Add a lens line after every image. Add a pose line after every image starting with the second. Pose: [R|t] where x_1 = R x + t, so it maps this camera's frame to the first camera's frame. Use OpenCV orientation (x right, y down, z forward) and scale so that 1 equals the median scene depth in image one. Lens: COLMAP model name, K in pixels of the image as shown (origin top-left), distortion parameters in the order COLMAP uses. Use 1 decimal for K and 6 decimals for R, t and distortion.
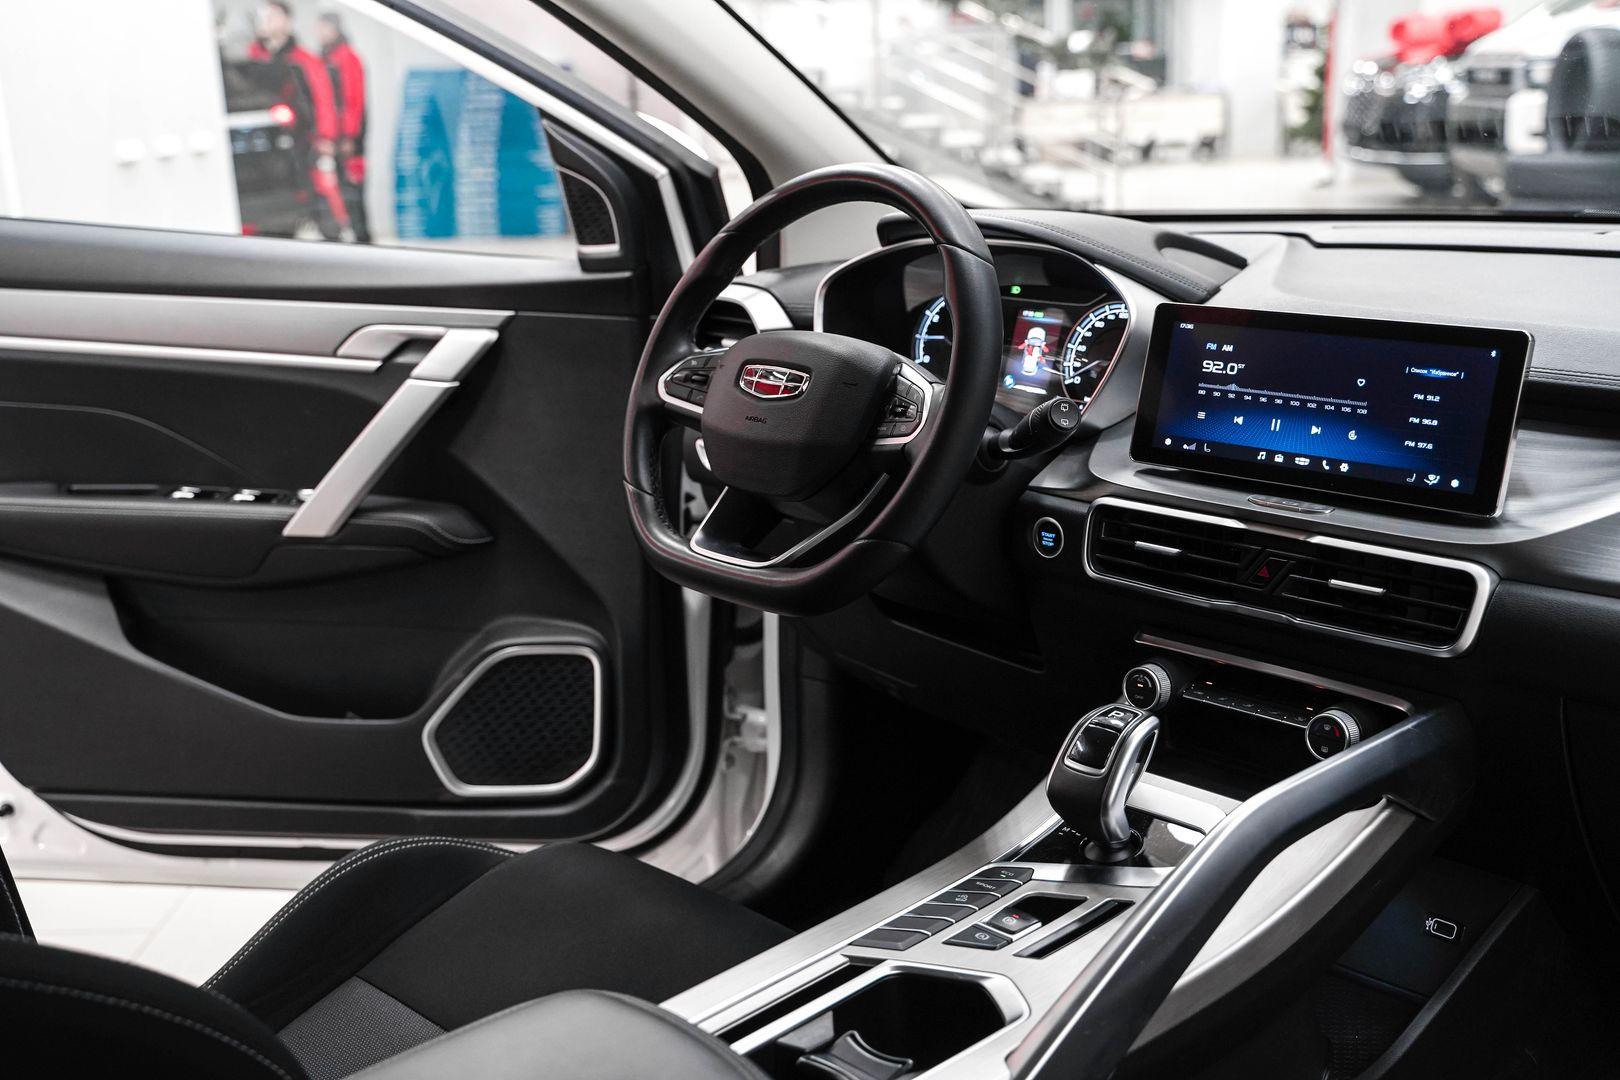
lens RADIAL K [[1788.7, 0, 810.0], [0, 1788.7, 540.0], [0, 0, 1]] dist [-0.000304, 0.032991]
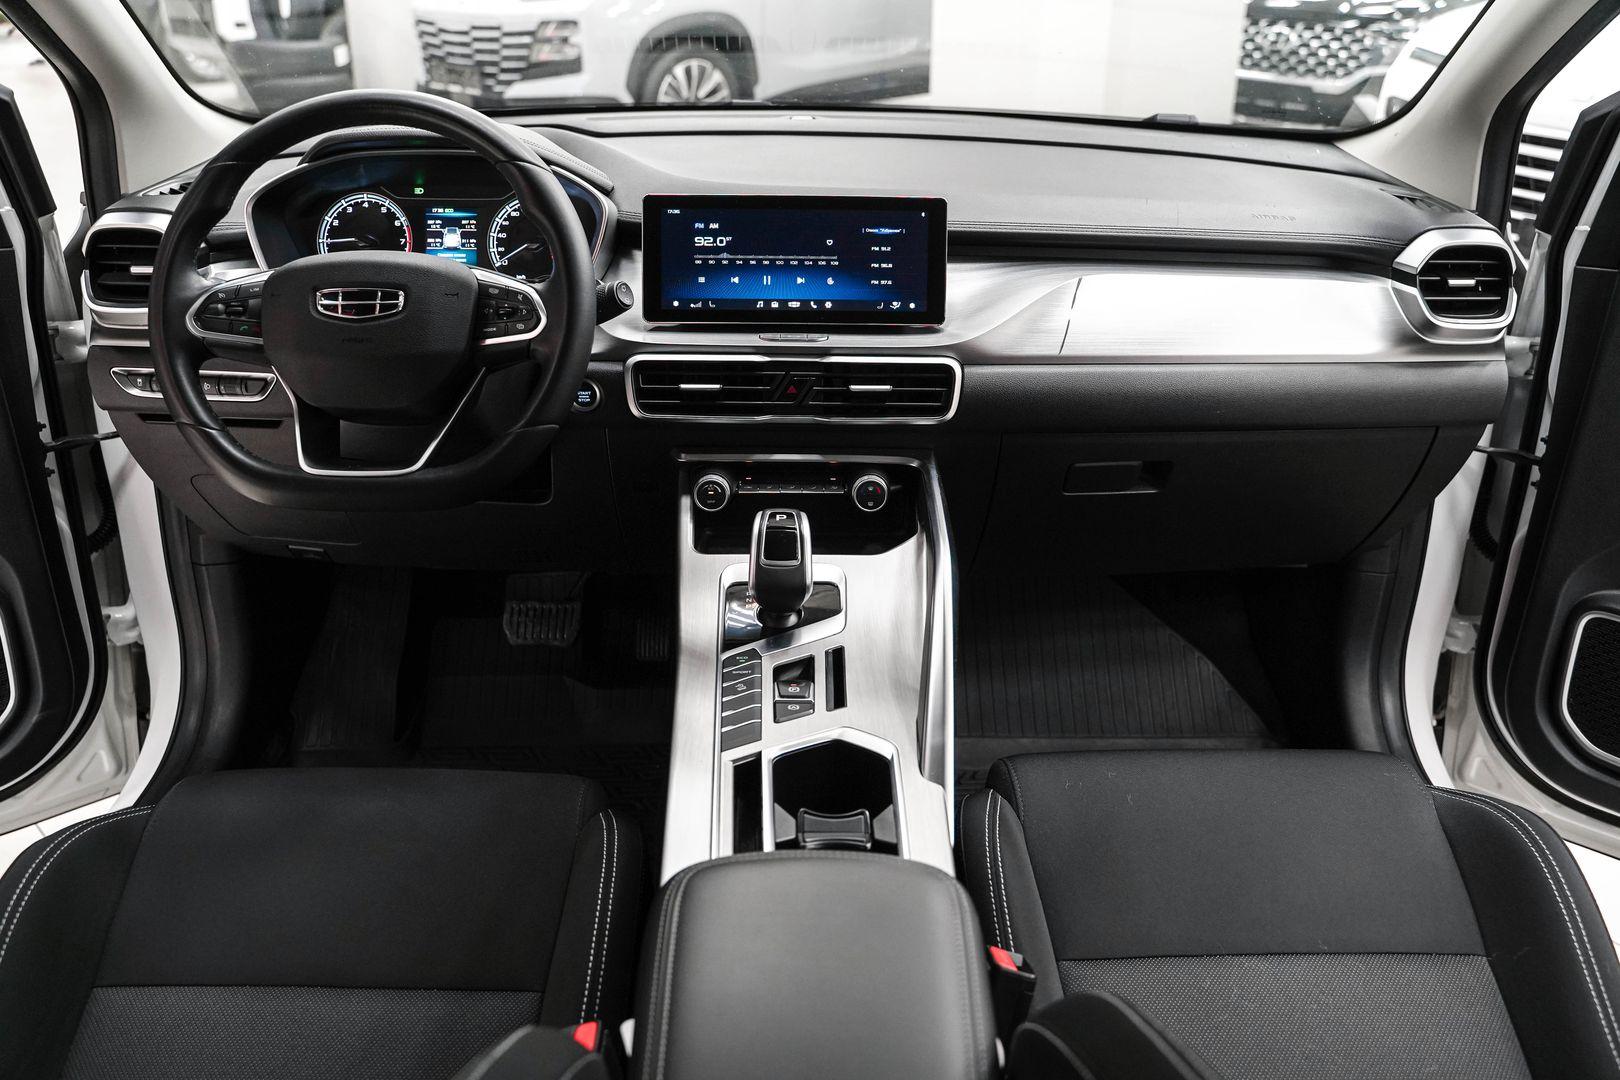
lens RADIAL K [[1302.1, 0, 802.1], [0, 1302.1, 512.5], [0, 0, 1]] dist [-0.110954, 0.077159]
pose [[0.674074, -0.255568, 0.693044, -0.402019], [0.149341, 0.966016, 0.210977, -0.088661], [-0.723410, -0.038714, 0.689333, 0.275394]]
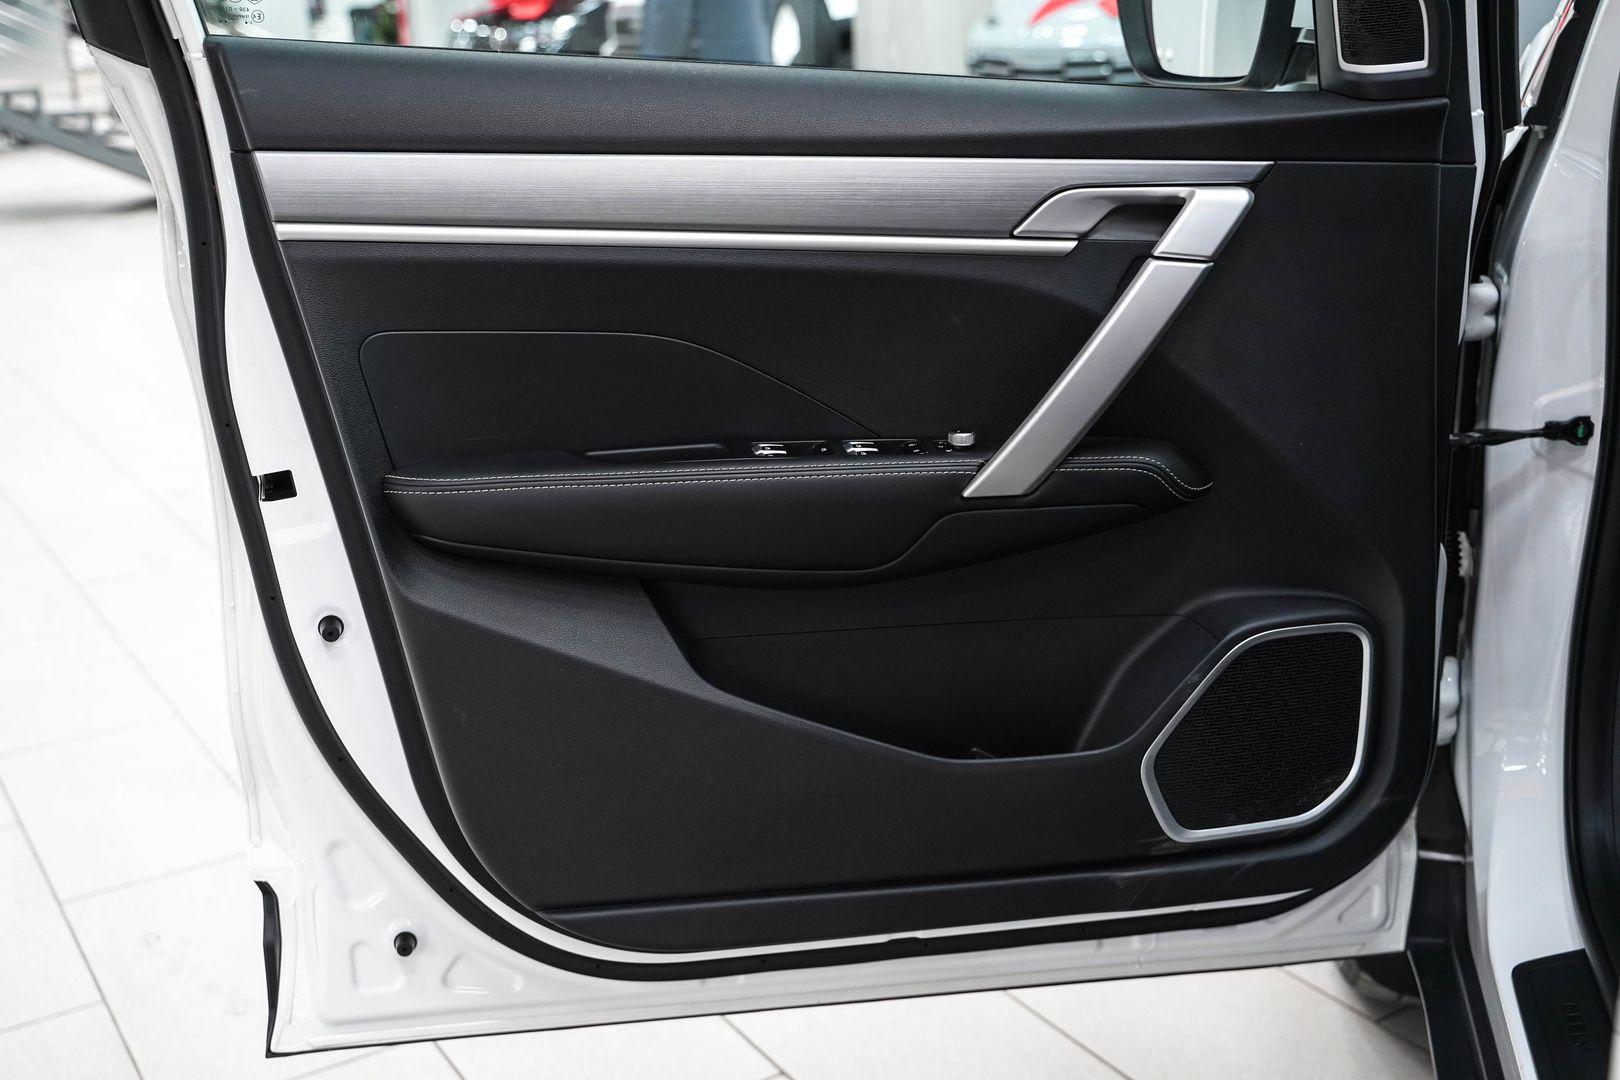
lens RADIAL K [[1788.7, 0, 810.0], [0, 1788.7, 540.0], [0, 0, 1]] dist [-0.000304, 0.032991]
pose [[0.964156, -0.076284, 0.254133, -0.729867], [0.075391, 0.997066, 0.013268, -0.000274], [-0.254400, 0.006367, 0.967078, 0.481562]]
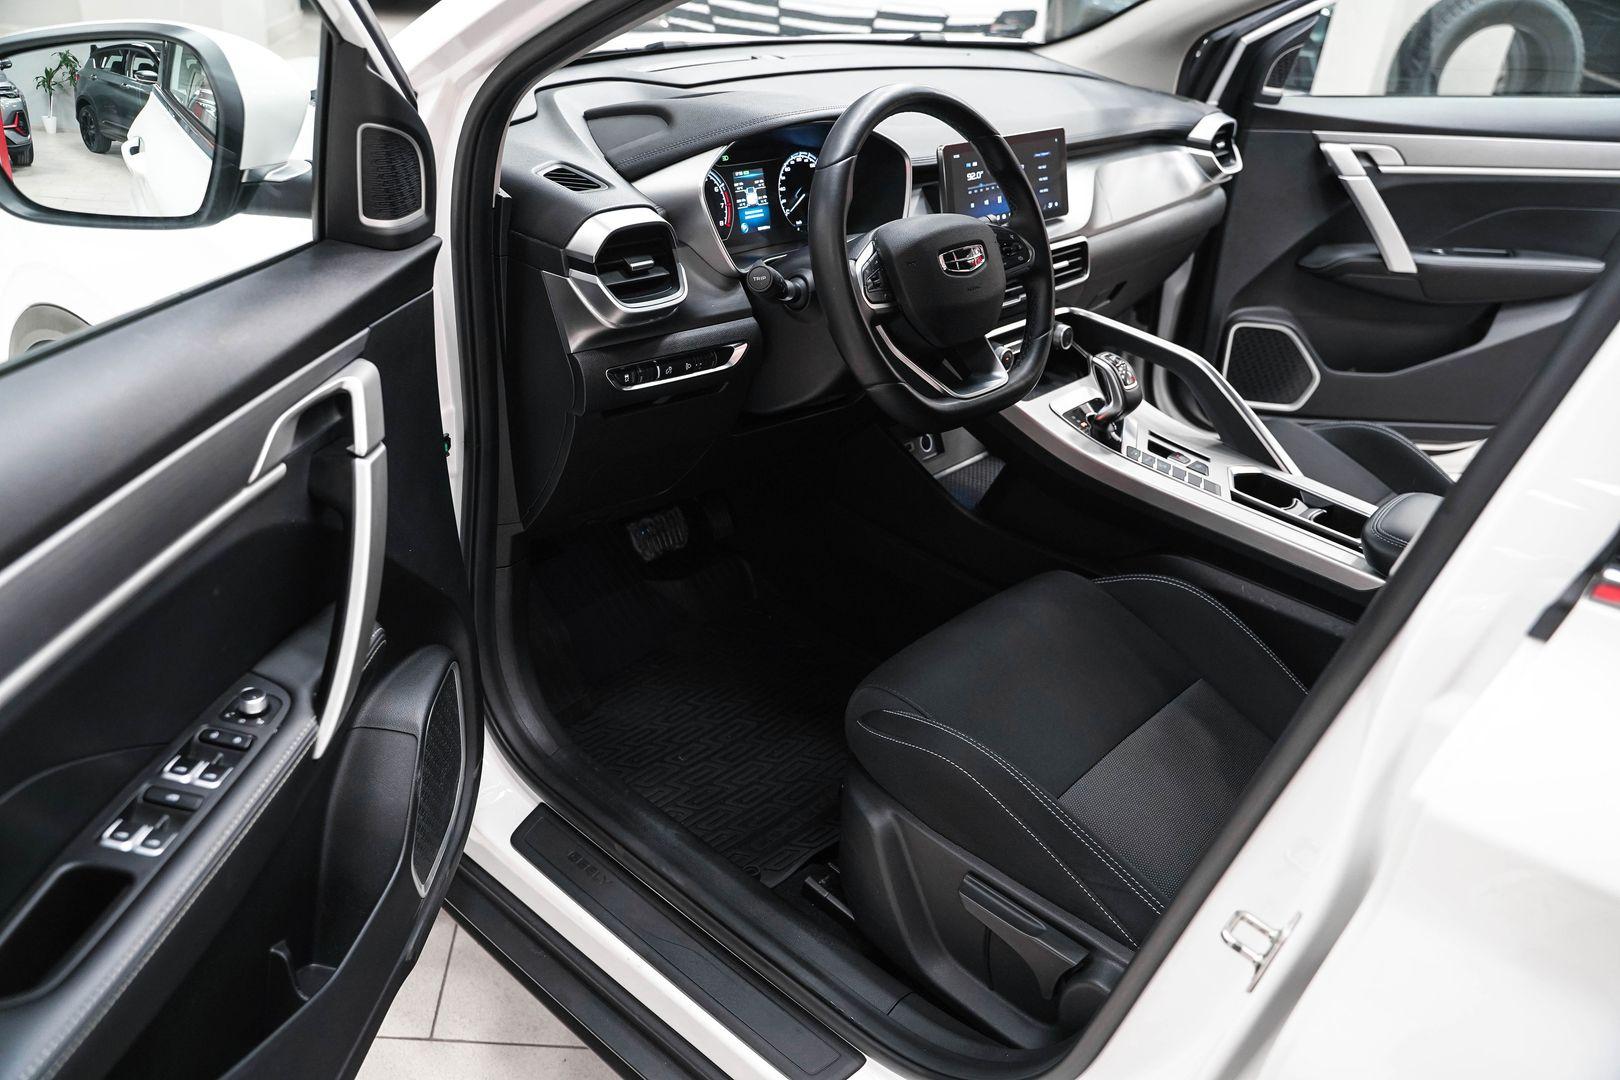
lens RADIAL K [[1314.6, 0, 810.0], [0, 1314.6, 540.0], [0, 0, 1]] dist [-0.113047, 0.090547]
pose [[-0.086267, -0.461706, 0.882828, -0.980179], [0.155144, 0.869096, 0.469684, -0.384127], [-0.984118, 0.177484, -0.003344, 1.147073]]
